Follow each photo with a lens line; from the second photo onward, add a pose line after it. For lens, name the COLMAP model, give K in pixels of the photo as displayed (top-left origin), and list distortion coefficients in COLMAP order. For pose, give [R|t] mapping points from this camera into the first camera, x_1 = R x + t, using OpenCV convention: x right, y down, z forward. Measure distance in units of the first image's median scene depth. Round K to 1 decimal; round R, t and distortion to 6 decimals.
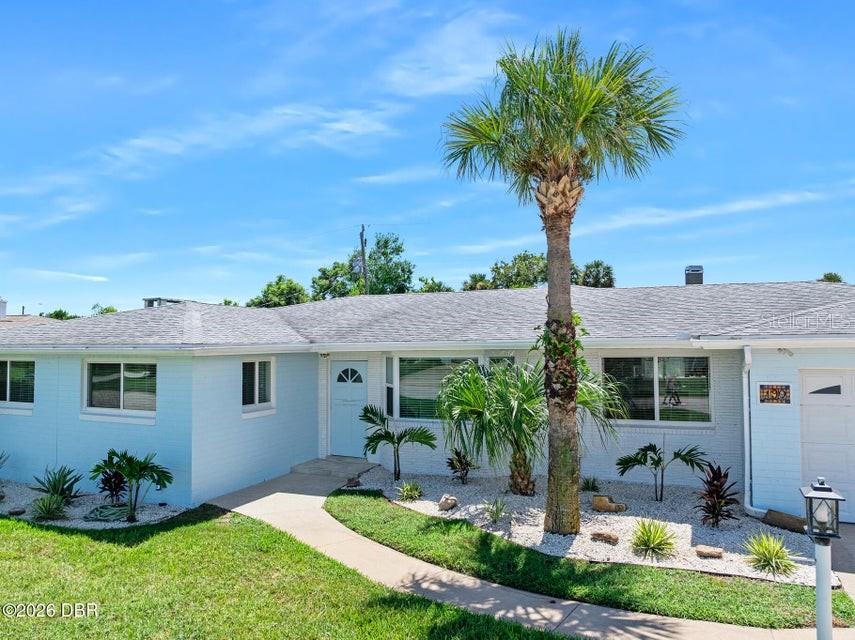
lens RADIAL K [[603.7, 0, 431.1], [0, 603.7, 337.9], [0, 0, 1]] dist [-0.035736, -0.003486]
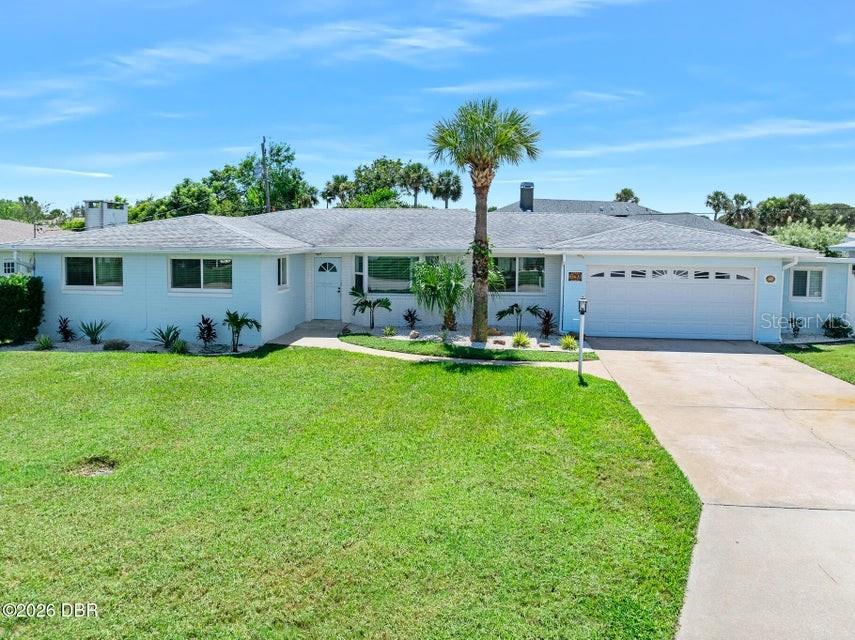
lens RADIAL K [[603.7, 0, 431.1], [0, 603.7, 337.9], [0, 0, 1]] dist [-0.035736, -0.003486]
pose [[0.961994, -0.028436, 0.271586, -0.386136], [-0.019489, 0.984877, 0.172155, -0.037837], [-0.272374, -0.170905, 0.946892, -0.710154]]
